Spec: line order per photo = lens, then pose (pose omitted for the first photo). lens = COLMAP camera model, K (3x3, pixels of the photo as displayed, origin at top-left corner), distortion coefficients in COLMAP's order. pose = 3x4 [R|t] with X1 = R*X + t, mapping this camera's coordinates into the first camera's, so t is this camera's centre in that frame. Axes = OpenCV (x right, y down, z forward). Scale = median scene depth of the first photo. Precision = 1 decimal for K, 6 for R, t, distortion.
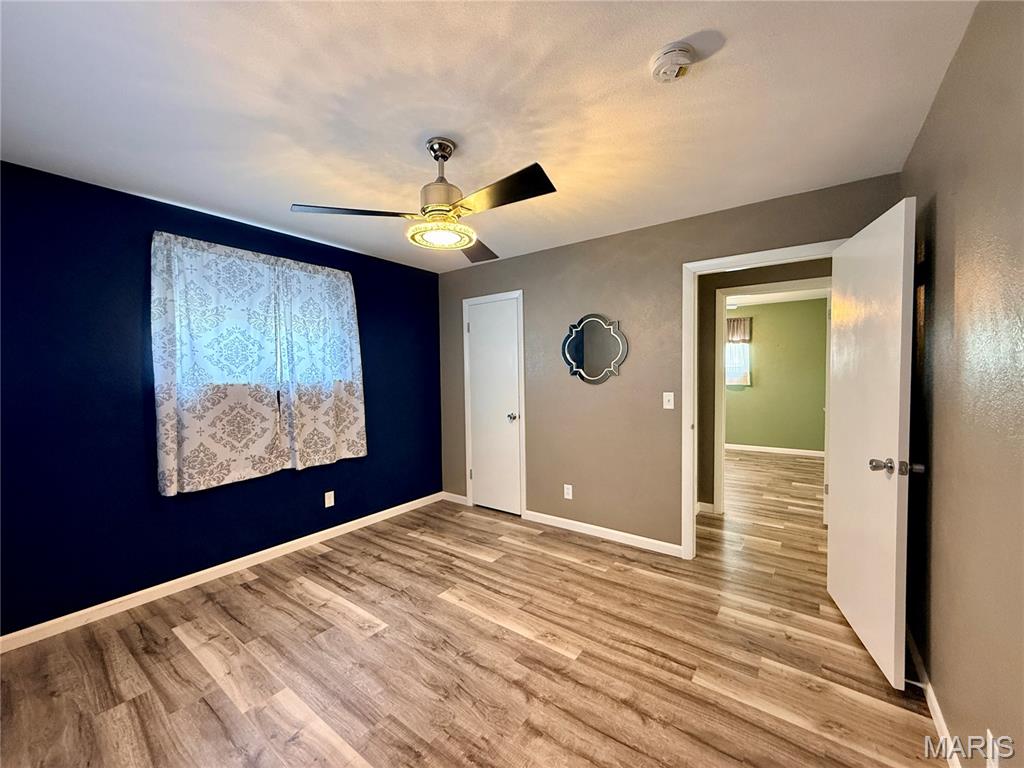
lens RADIAL K [[409.0, 0, 509.5], [0, 409.0, 384.8], [0, 0, 1]] dist [0.000423, 0.000044]
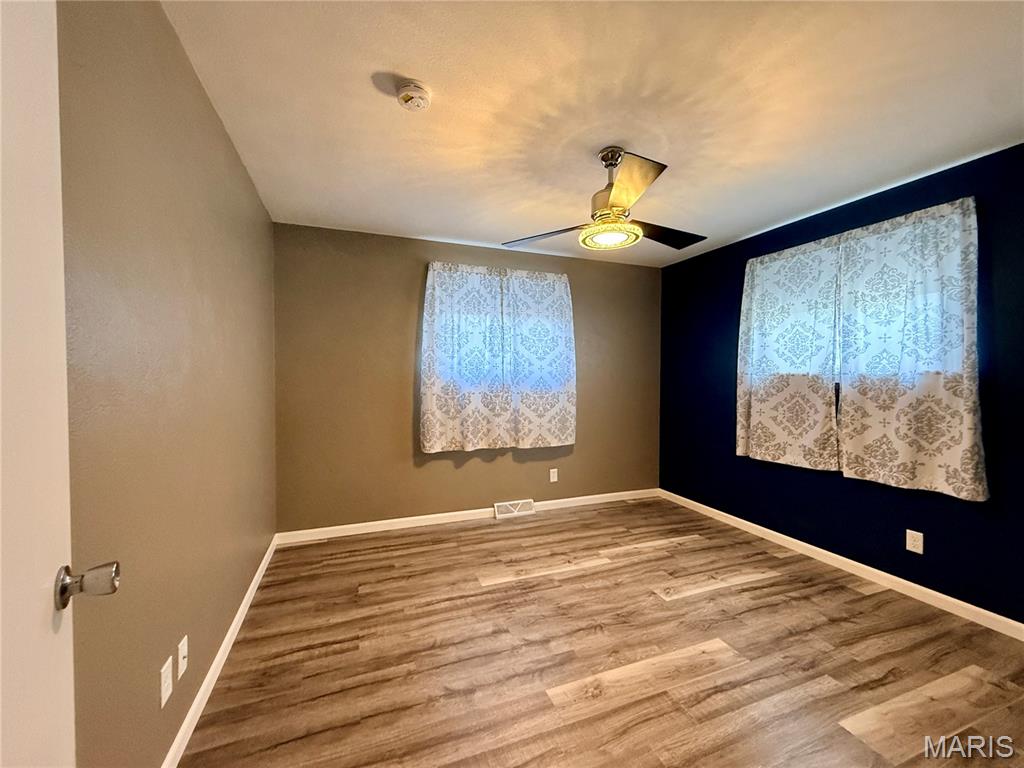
lens RADIAL K [[409.0, 0, 509.5], [0, 409.0, 384.8], [0, 0, 1]] dist [0.000423, 0.000044]
pose [[-0.539164, 0.028832, -0.841707, 0.666044], [-0.021875, 0.998597, 0.048219, -0.009947], [0.841917, 0.044410, -0.537777, 1.003905]]
